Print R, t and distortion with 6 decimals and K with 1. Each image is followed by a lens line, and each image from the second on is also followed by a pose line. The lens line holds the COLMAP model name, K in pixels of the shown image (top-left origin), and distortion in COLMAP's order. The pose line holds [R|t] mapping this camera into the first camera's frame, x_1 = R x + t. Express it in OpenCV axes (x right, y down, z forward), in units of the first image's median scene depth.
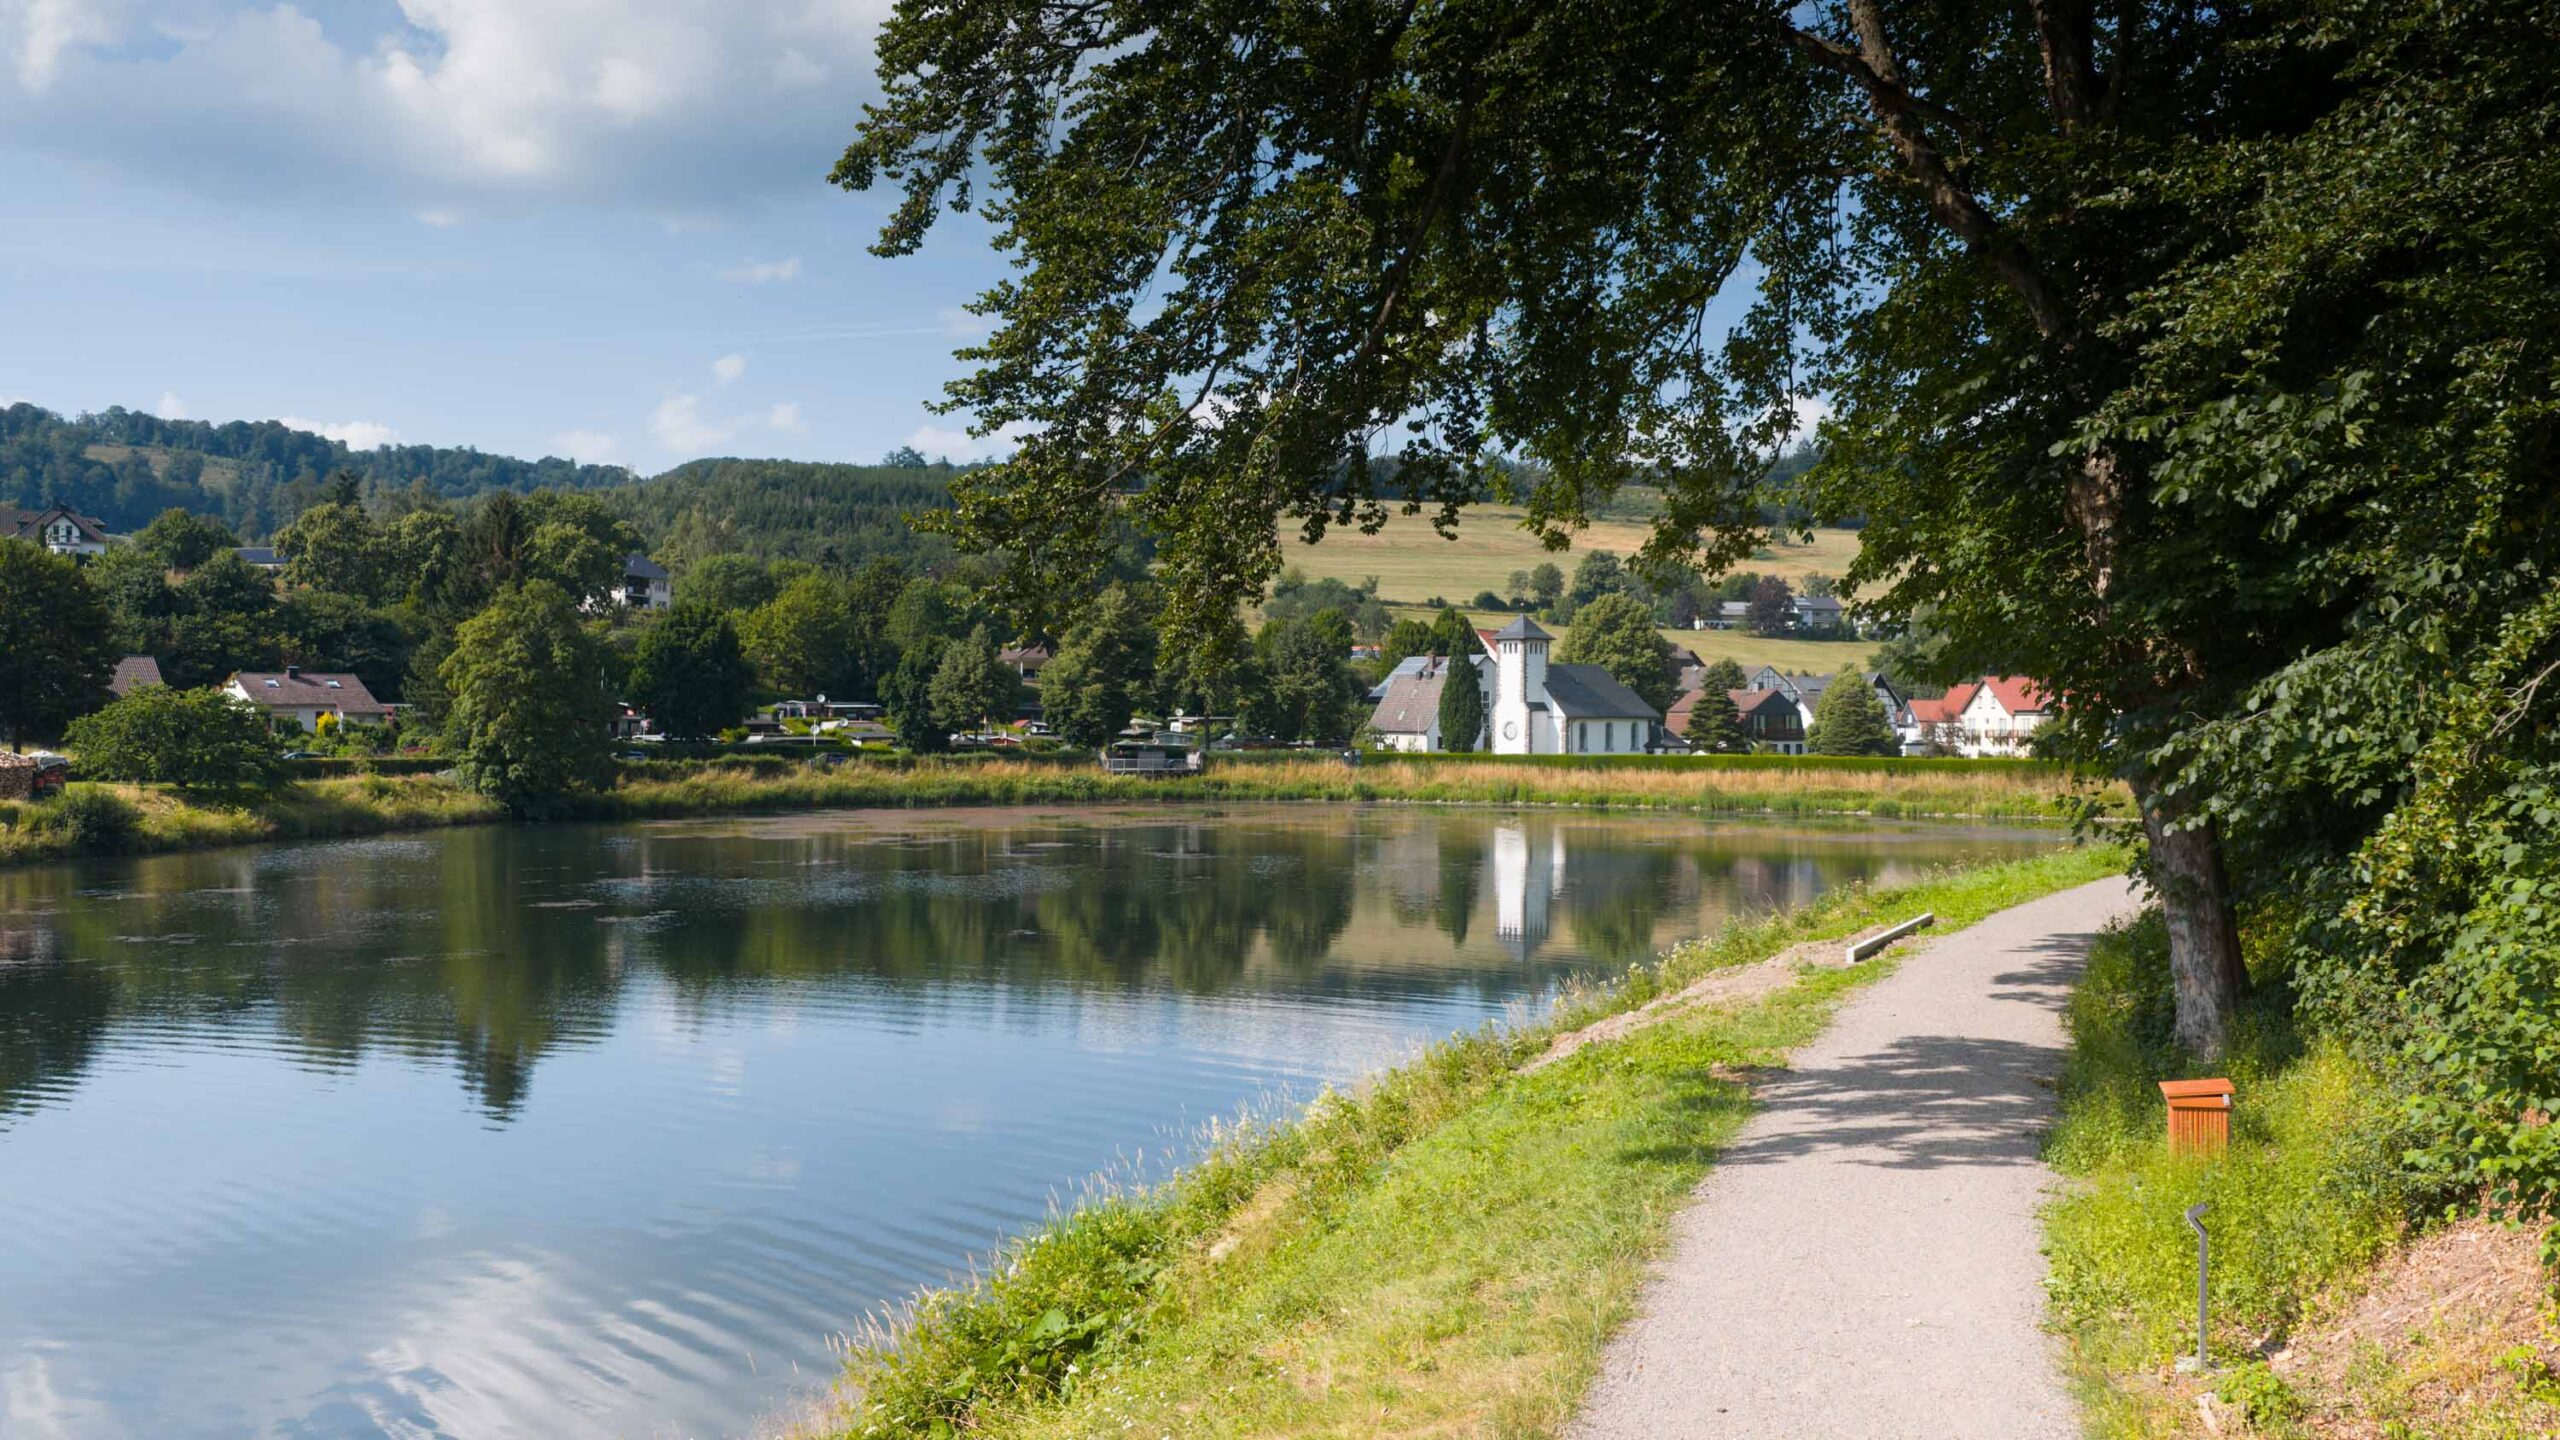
lens RADIAL K [[2073.7, 0, 1280.0], [0, 2073.7, 720.0], [0, 0, 1]] dist [0.084781, -0.158930]
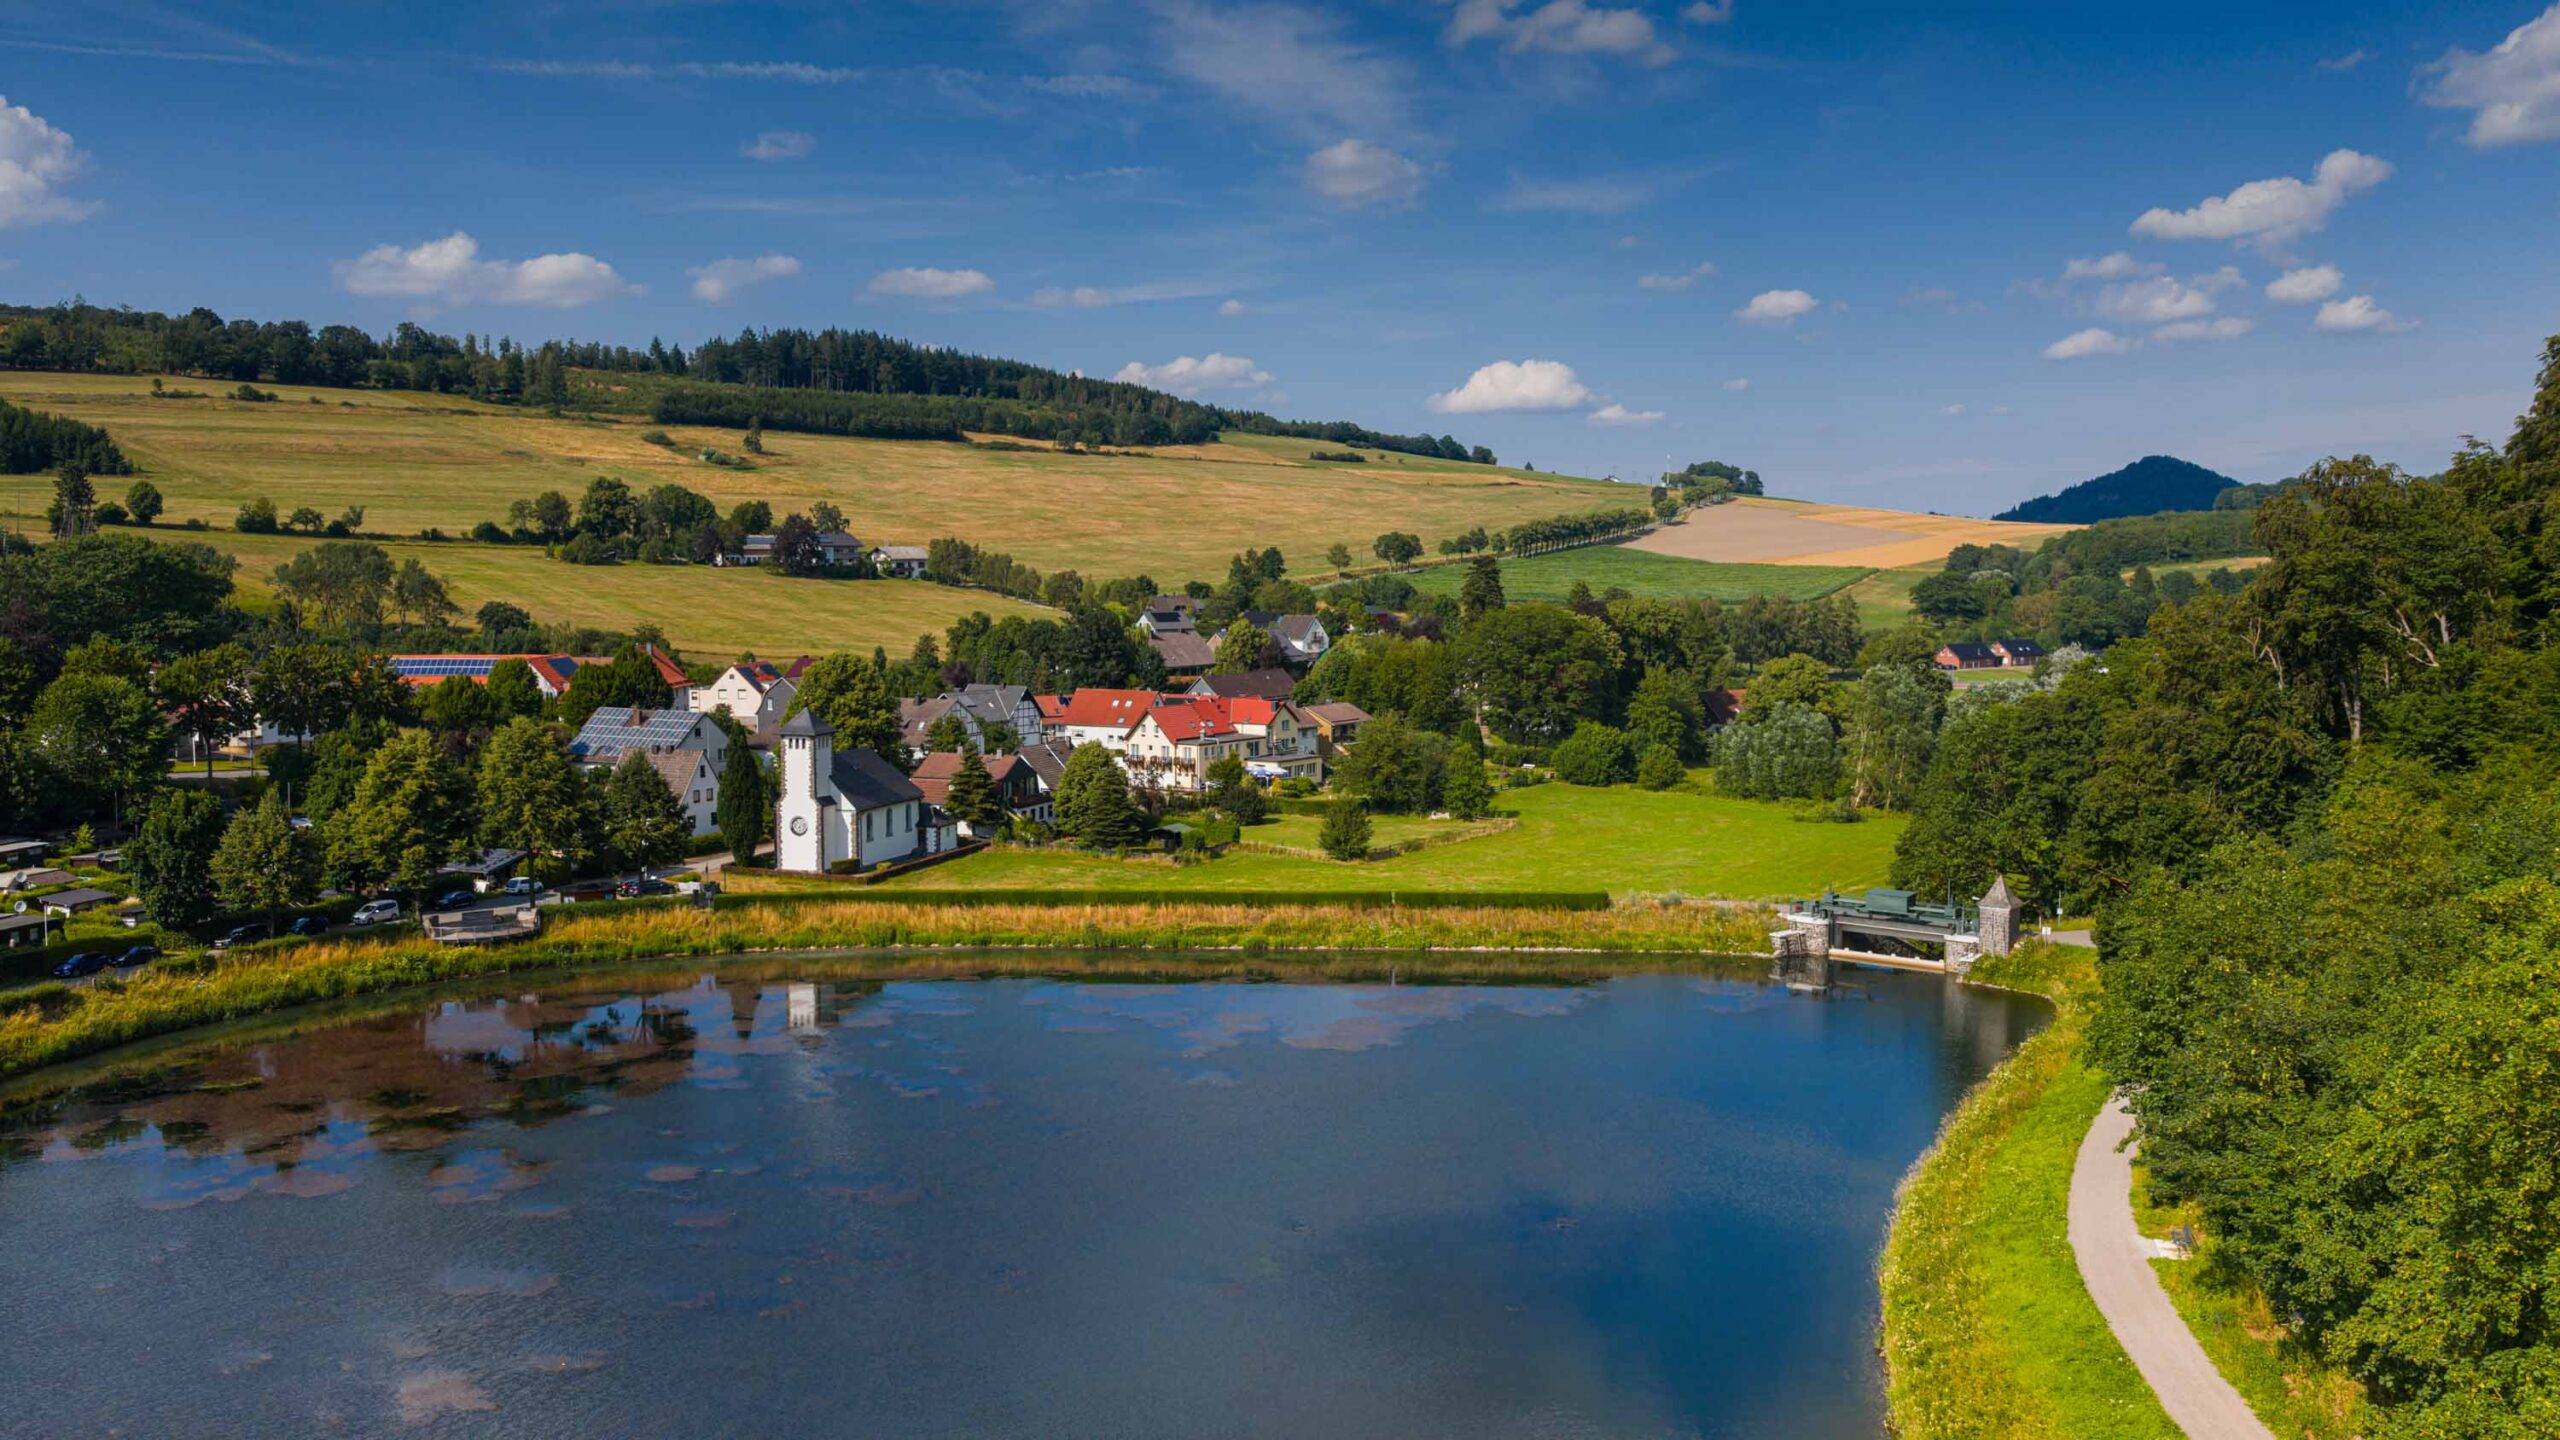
lens RADIAL K [[2073.7, 0, 1280.0], [0, 2073.7, 720.0], [0, 0, 1]] dist [0.084781, -0.158930]
pose [[0.865927, -0.041104, 0.498478, -0.221773], [0.005143, 0.997296, 0.073303, -0.140961], [-0.500144, -0.060911, 0.863798, 0.029626]]
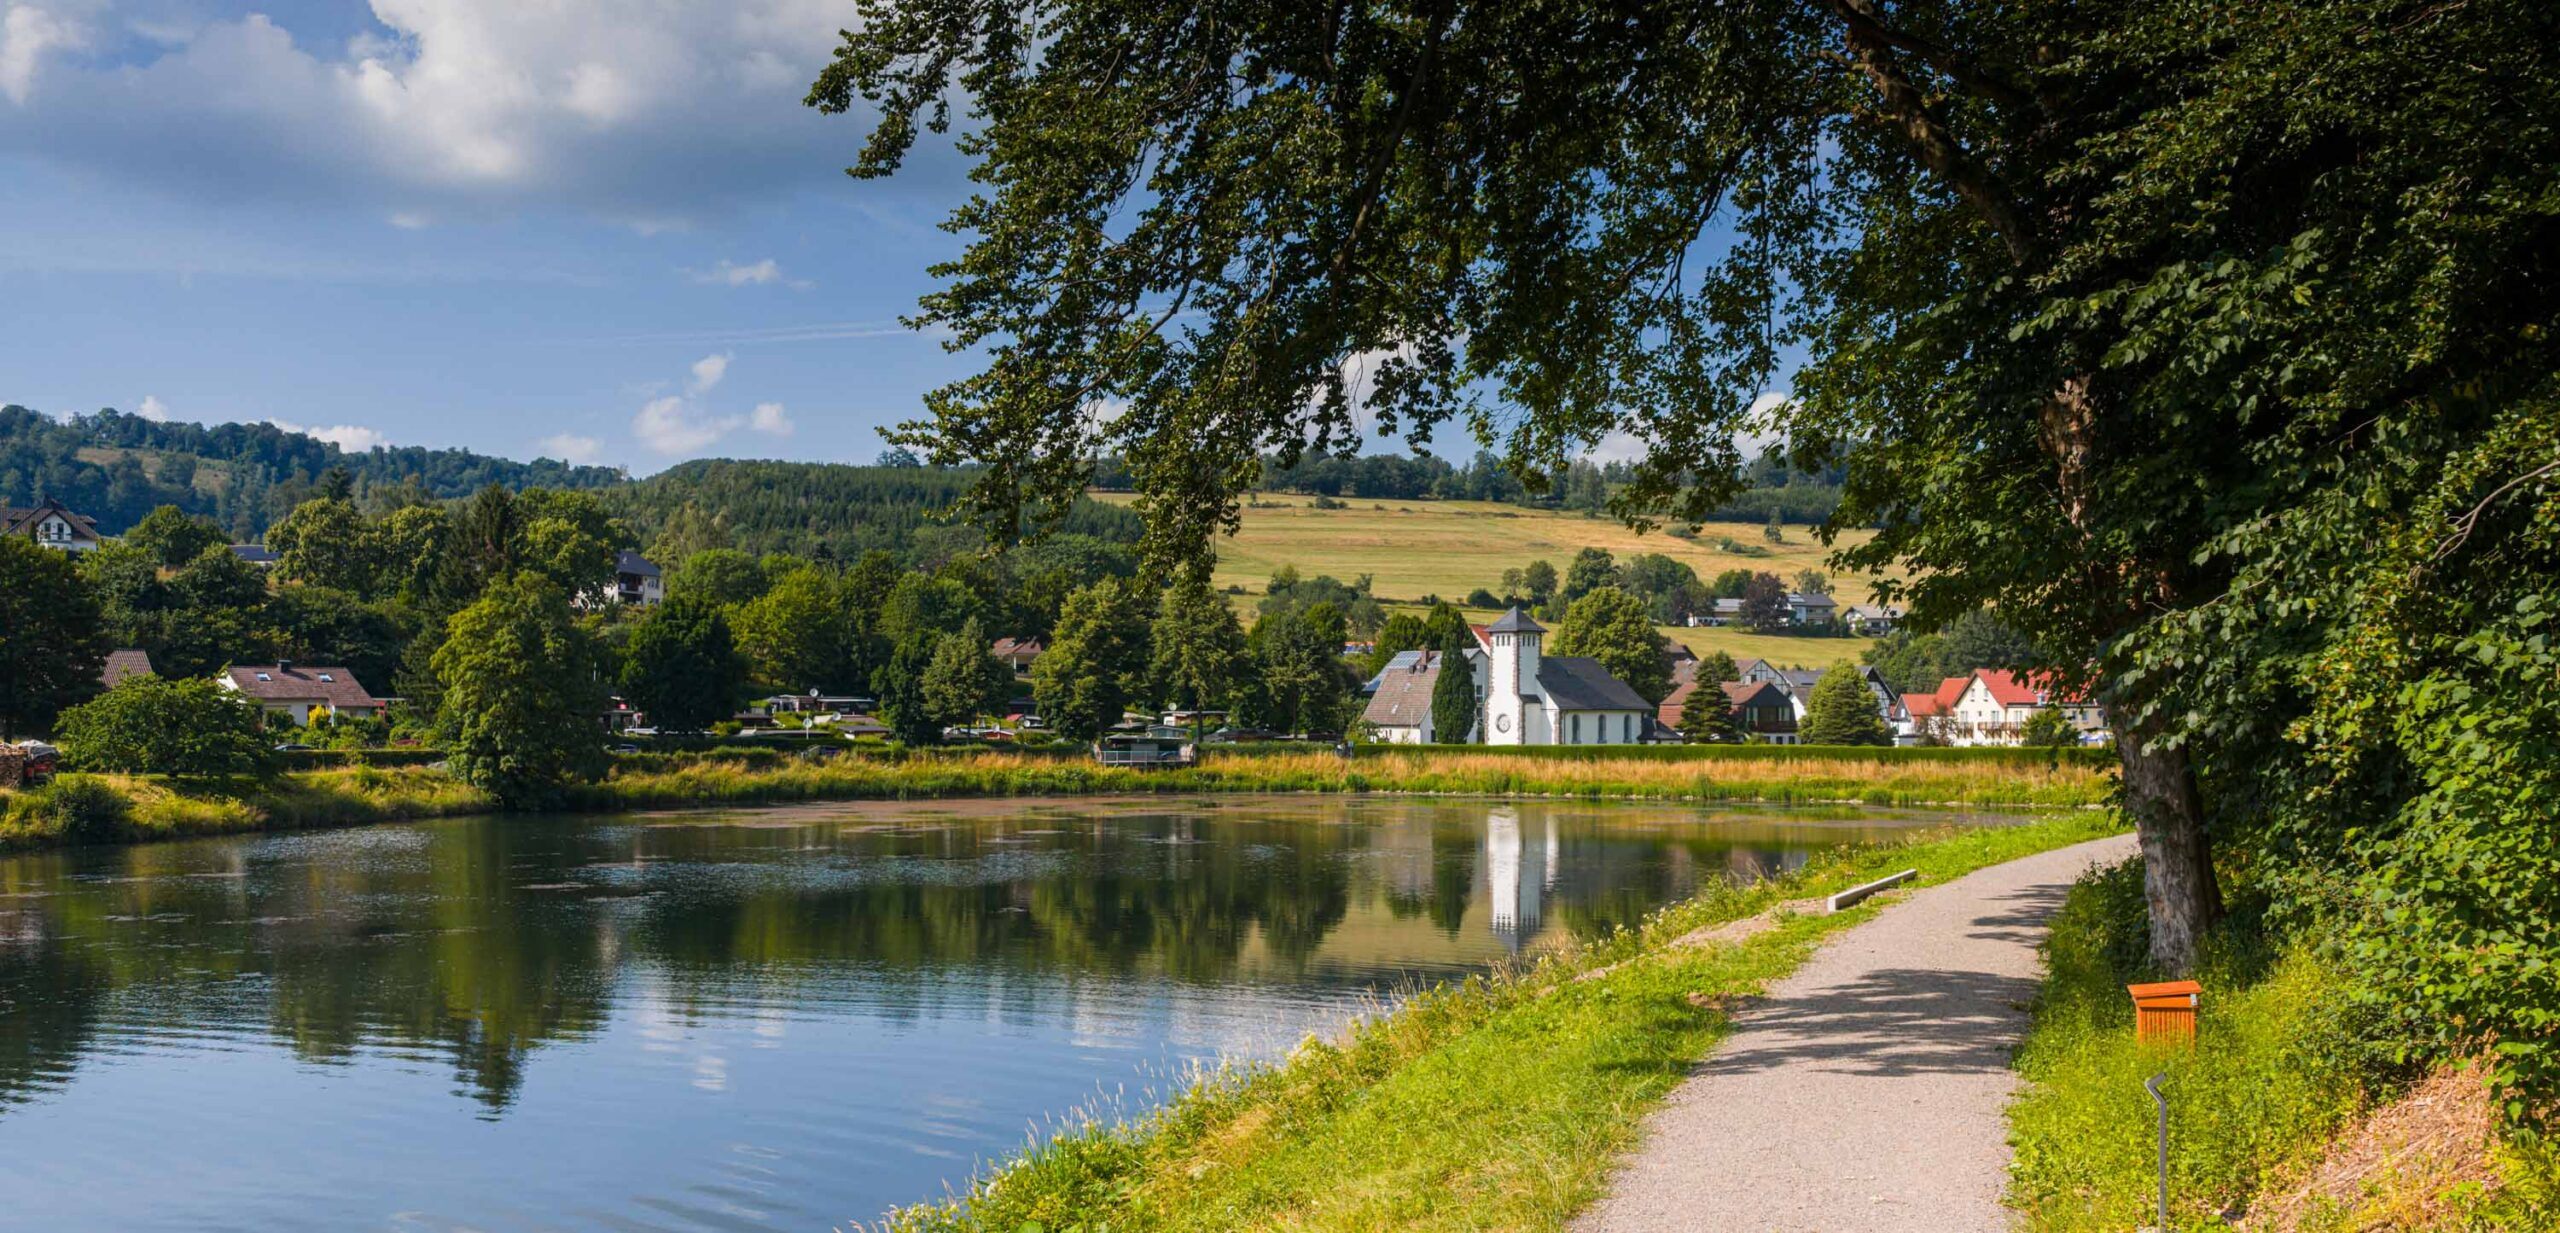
lens RADIAL K [[2074.1, 0, 1279.8], [0, 2074.1, 718.5], [0, 0, 1]] dist [0.085489, -0.158980]
pose [[0.999994, -0.002610, 0.002385, 0.000986], [0.002612, 0.999996, -0.001030, 0.004403], [-0.002382, 0.001036, 0.999997, -0.000593]]
